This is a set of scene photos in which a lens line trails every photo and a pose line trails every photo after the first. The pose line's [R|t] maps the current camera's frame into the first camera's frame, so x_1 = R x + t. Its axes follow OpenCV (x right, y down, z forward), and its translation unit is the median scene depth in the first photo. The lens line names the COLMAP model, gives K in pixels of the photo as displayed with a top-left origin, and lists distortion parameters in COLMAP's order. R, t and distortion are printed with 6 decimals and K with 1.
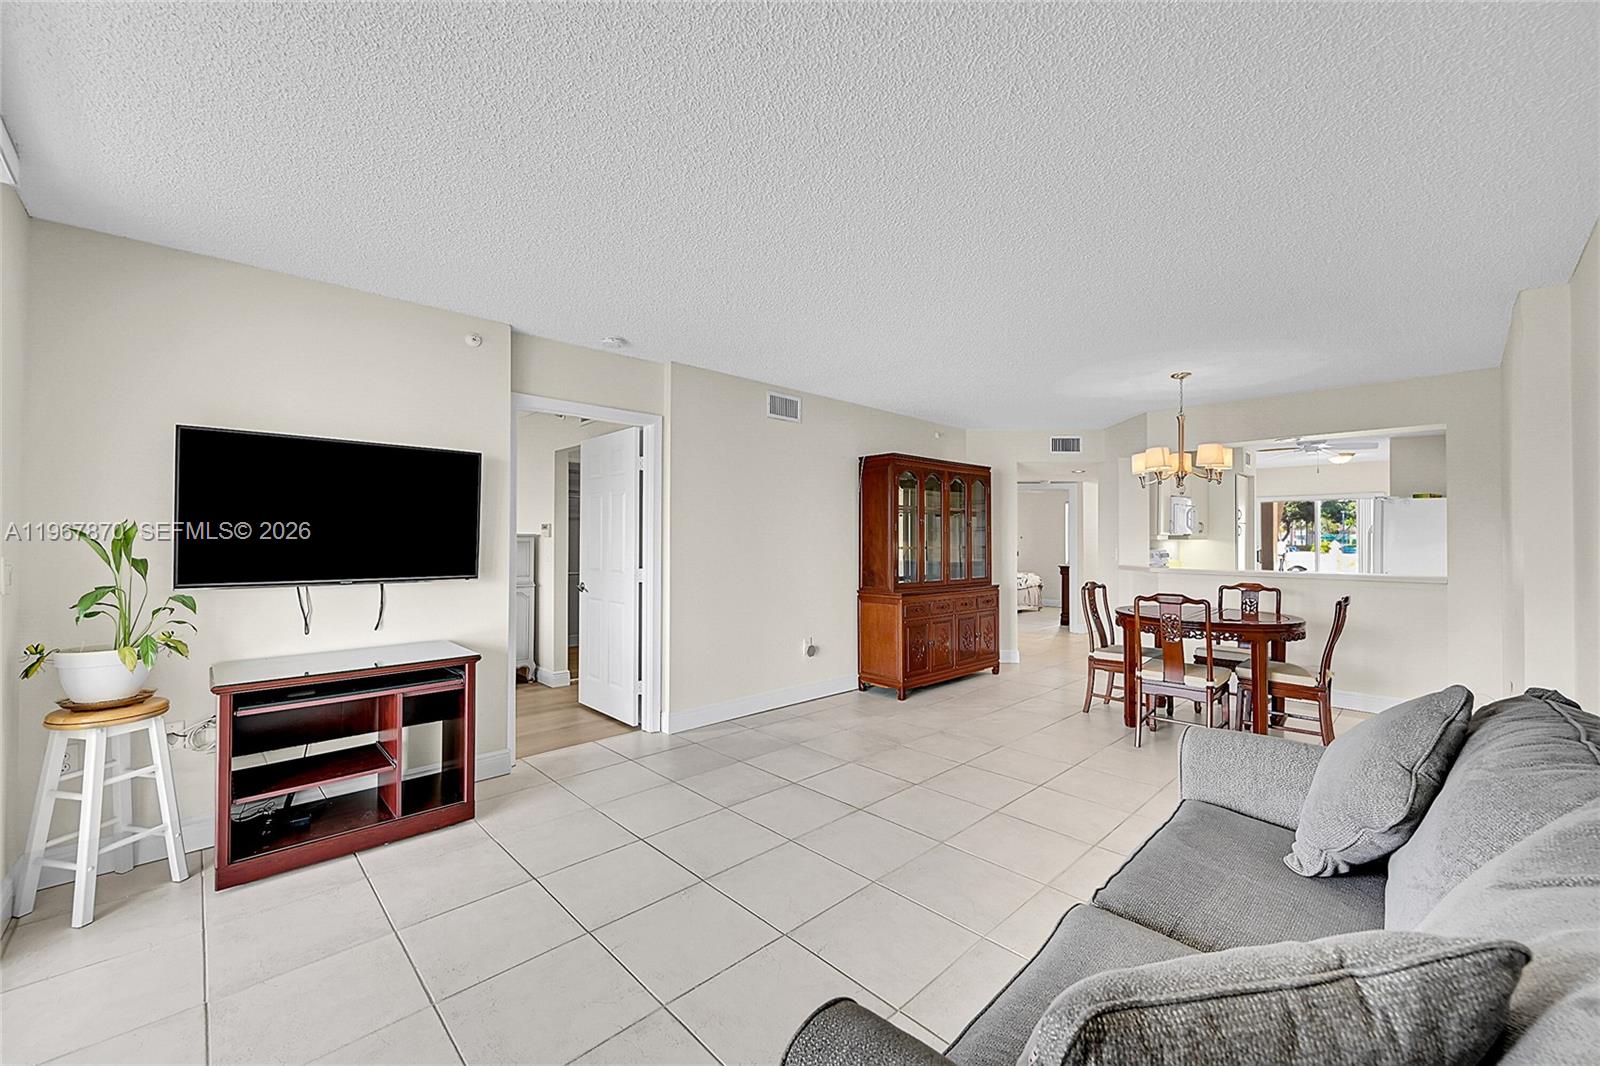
lens RADIAL K [[630.0, 0, 796.9], [0, 630.0, 537.0], [0, 0, 1]] dist [0.002360, 0.000235]
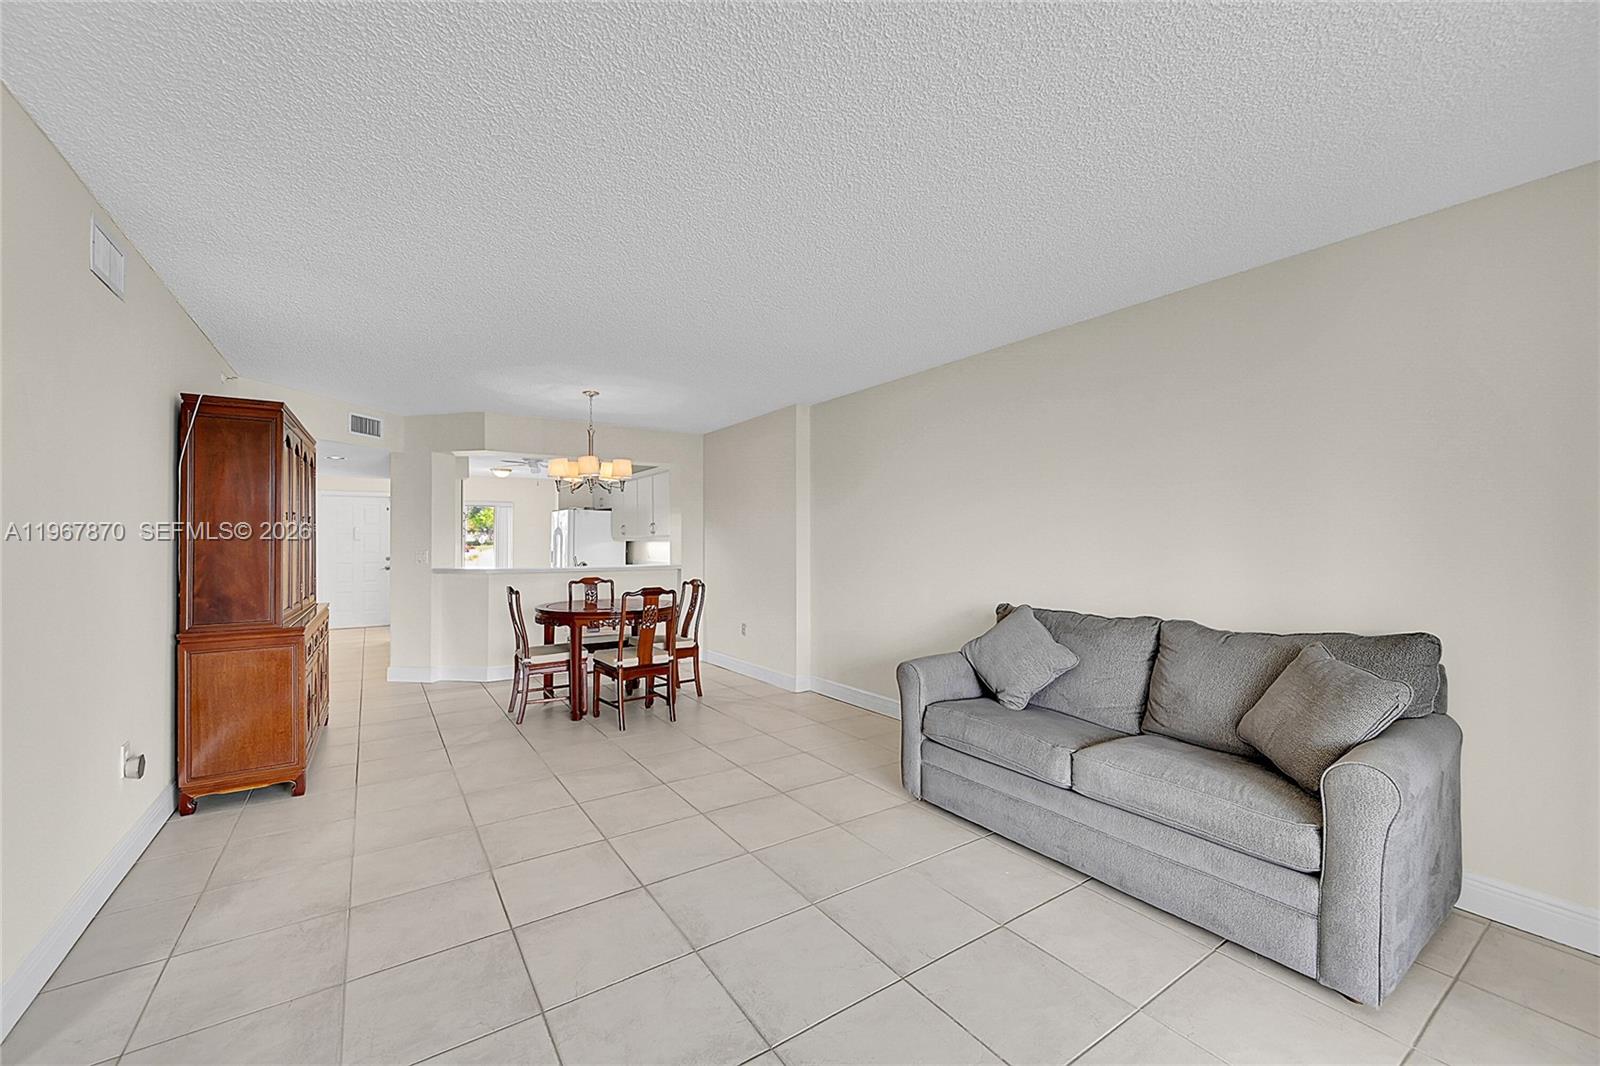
lens RADIAL K [[630.0, 0, 802.3], [0, 630.0, 534.8], [0, 0, 1]] dist [0.002360, 0.000235]
pose [[0.162600, 0.006811, 0.986669, -0.385779], [-0.002700, 0.999976, -0.006458, -0.000090], [-0.986688, -0.001614, 0.162615, 0.406976]]
